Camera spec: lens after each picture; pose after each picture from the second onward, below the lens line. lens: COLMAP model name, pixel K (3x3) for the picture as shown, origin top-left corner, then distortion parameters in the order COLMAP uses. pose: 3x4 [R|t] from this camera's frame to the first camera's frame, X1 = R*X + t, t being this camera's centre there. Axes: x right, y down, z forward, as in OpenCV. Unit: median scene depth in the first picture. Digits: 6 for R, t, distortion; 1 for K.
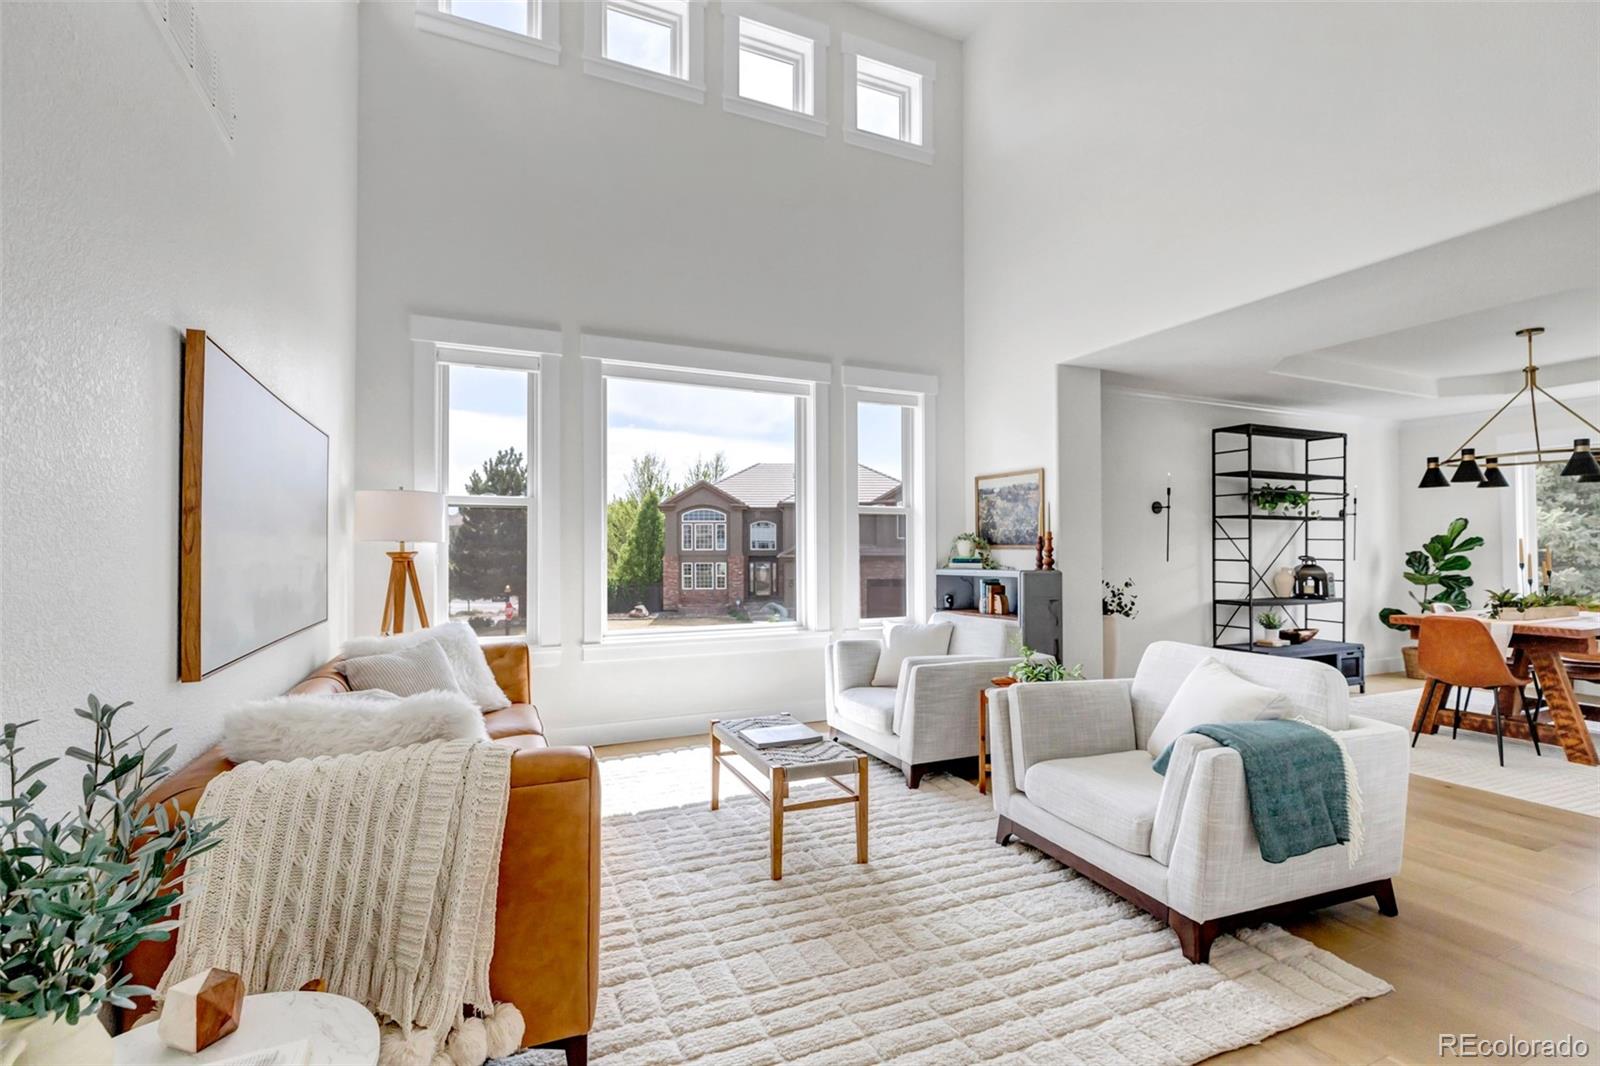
lens RADIAL K [[721.4, 0, 803.8], [0, 721.4, 539.8], [0, 0, 1]] dist [0.006450, -0.000169]
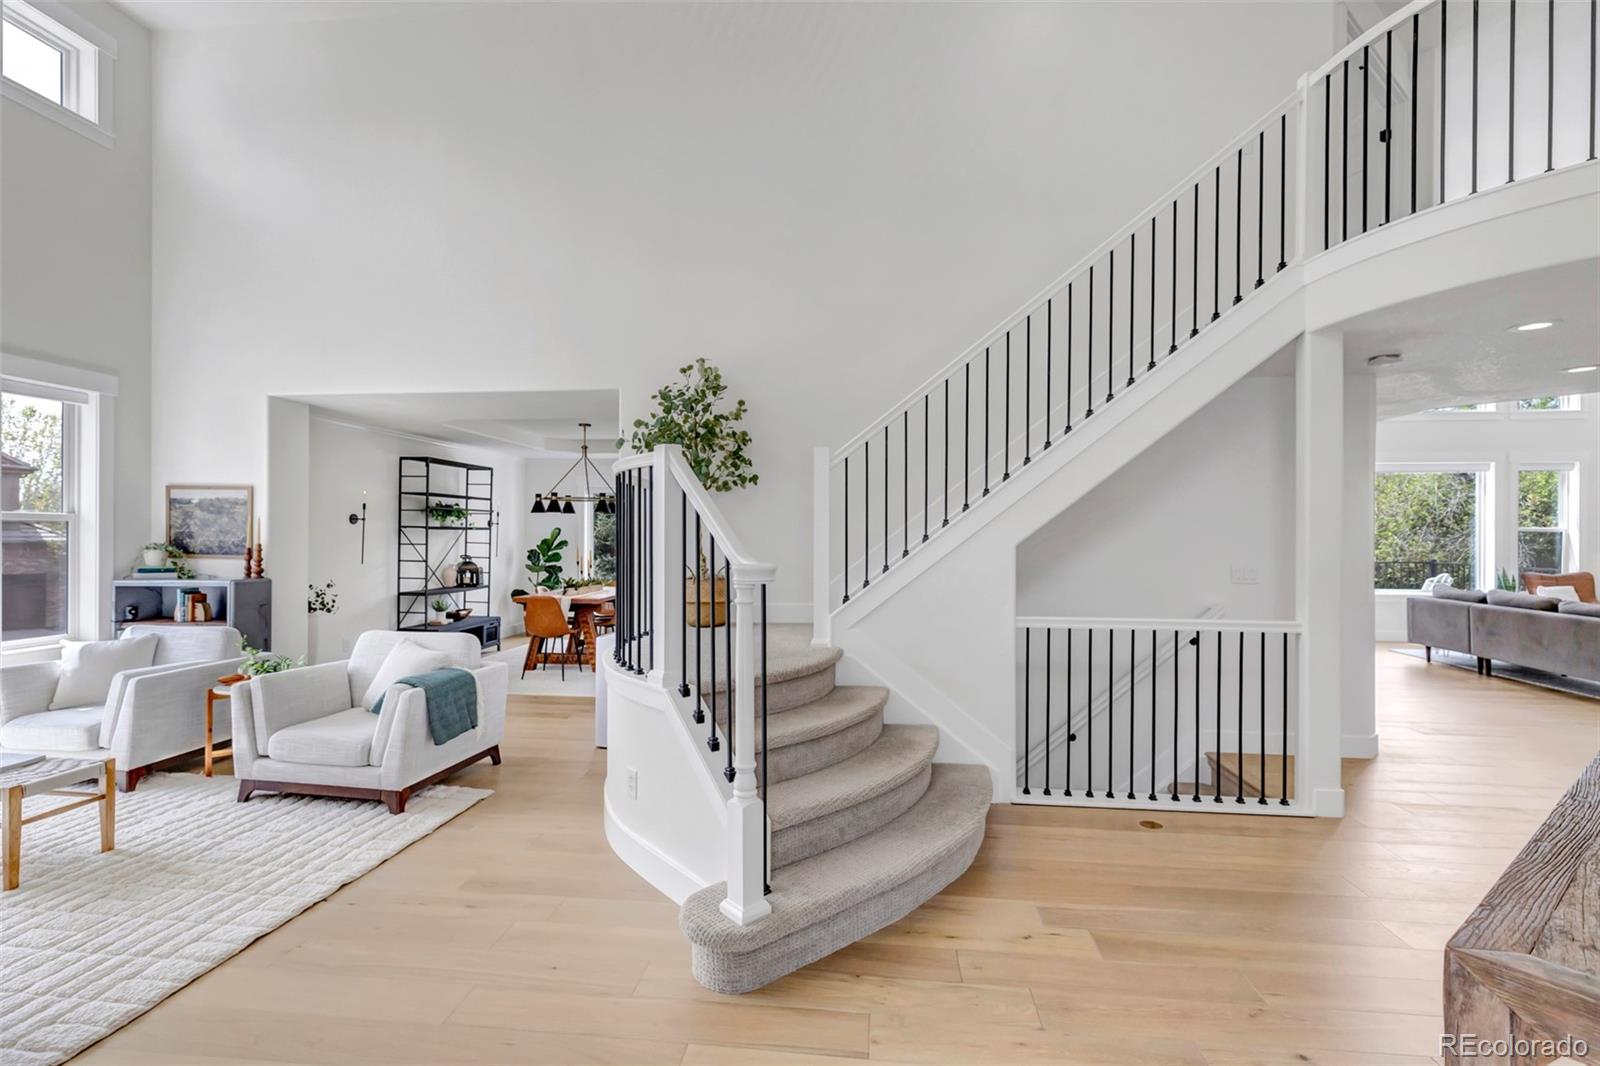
lens RADIAL K [[730.3, 0, 796.7], [0, 730.3, 531.4], [0, 0, 1]] dist [0.002862, -0.000517]
pose [[0.517336, 0.007372, 0.855751, -0.191428], [-0.020469, 0.999783, 0.003761, -0.049308], [-0.855538, -0.019462, 0.517375, -0.291497]]
